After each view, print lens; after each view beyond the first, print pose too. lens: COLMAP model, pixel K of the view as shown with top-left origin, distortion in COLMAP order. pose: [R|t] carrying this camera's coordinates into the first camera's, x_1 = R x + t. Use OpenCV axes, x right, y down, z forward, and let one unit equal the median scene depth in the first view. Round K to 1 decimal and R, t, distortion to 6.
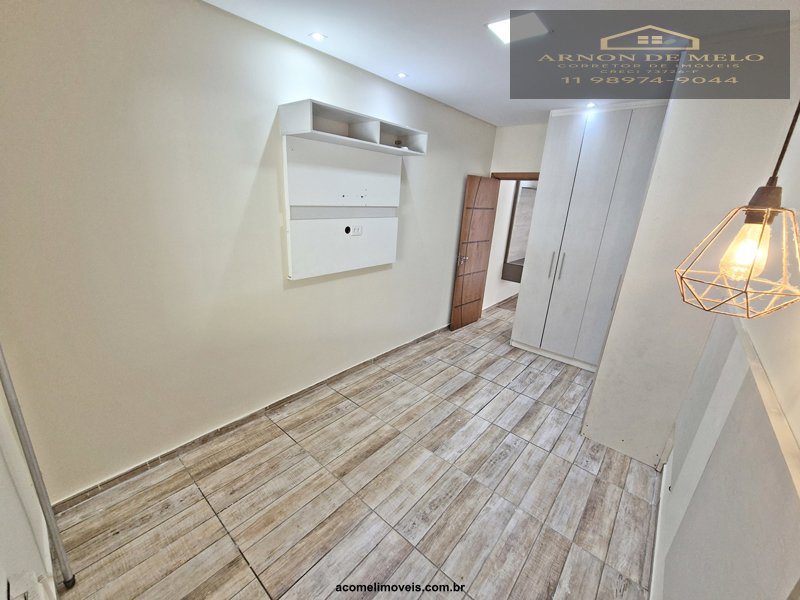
lens RADIAL K [[328.6, 0, 399.4], [0, 328.6, 300.9], [0, 0, 1]] dist [-0.000073, -0.000062]
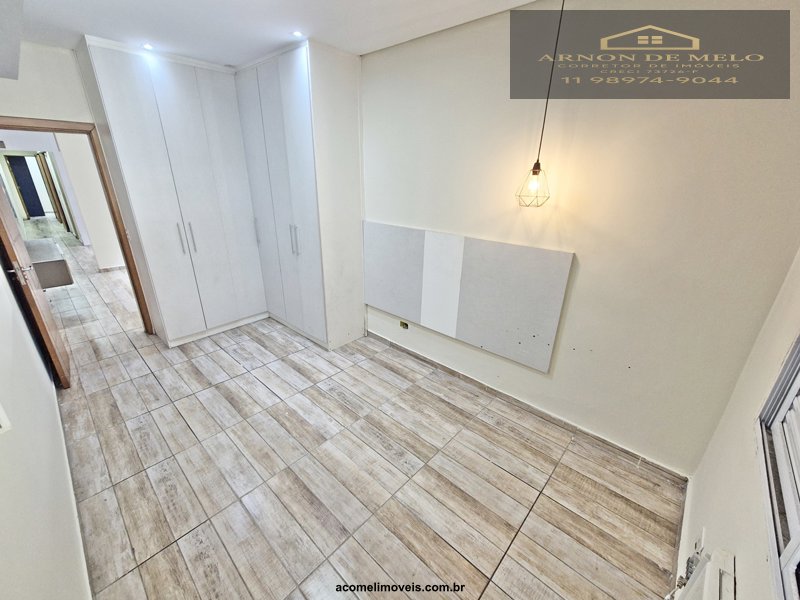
lens RADIAL K [[328.6, 0, 398.4], [0, 328.6, 301.1], [0, 0, 1]] dist [-0.000073, -0.000062]
pose [[0.035400, -0.410162, 0.911326, -0.548078], [0.292034, 0.876340, 0.383072, -0.185608], [-0.955752, 0.252578, 0.150804, 0.506023]]
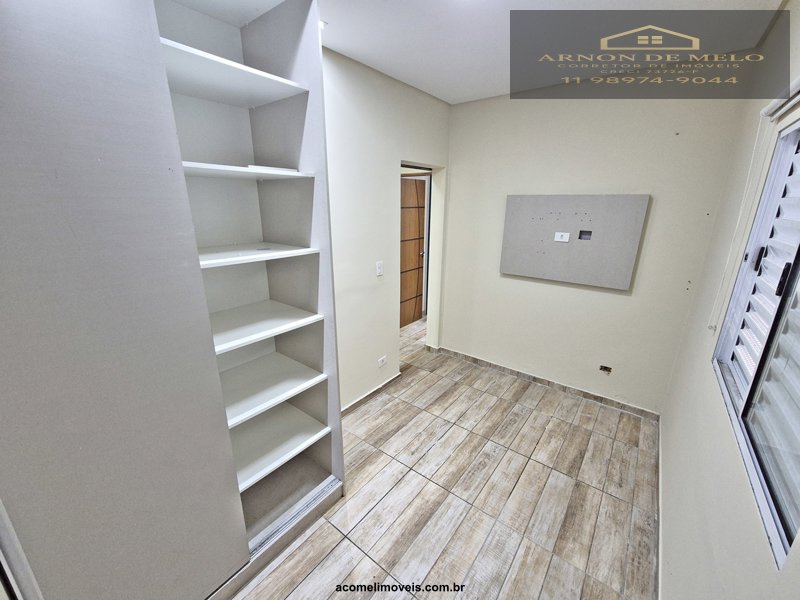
lens RADIAL K [[328.6, 0, 397.9], [0, 328.6, 296.0], [0, 0, 1]] dist [-0.000073, -0.000062]
pose [[0.997536, -0.064118, 0.028481, -0.140324], [0.065005, 0.997390, -0.031426, -0.174689], [-0.026391, 0.033200, 0.999100, 0.480207]]
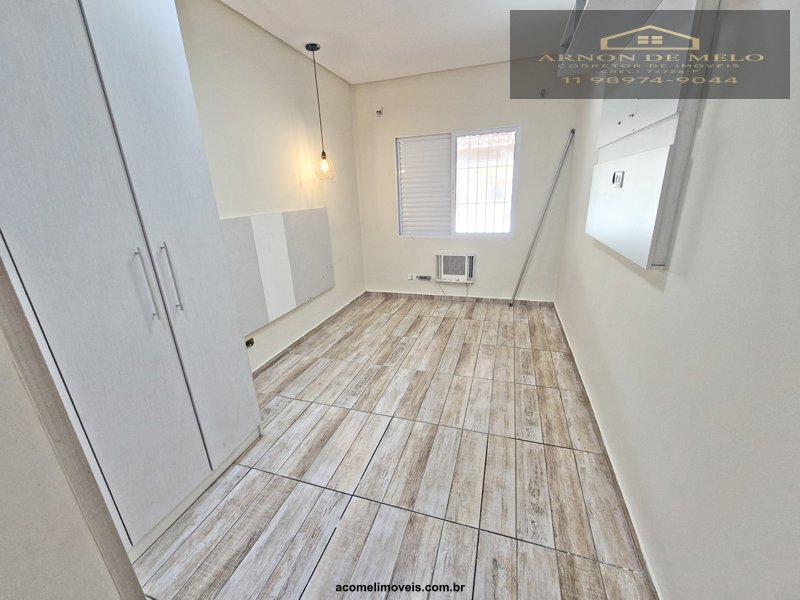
lens RADIAL K [[328.6, 0, 396.1], [0, 328.6, 302.6], [0, 0, 1]] dist [-0.000073, -0.000062]
pose [[-0.925353, 0.102701, -0.364930, 0.522319], [-0.128910, 0.820006, 0.557649, -0.338915], [0.356516, 0.563066, -0.745556, 1.556718]]
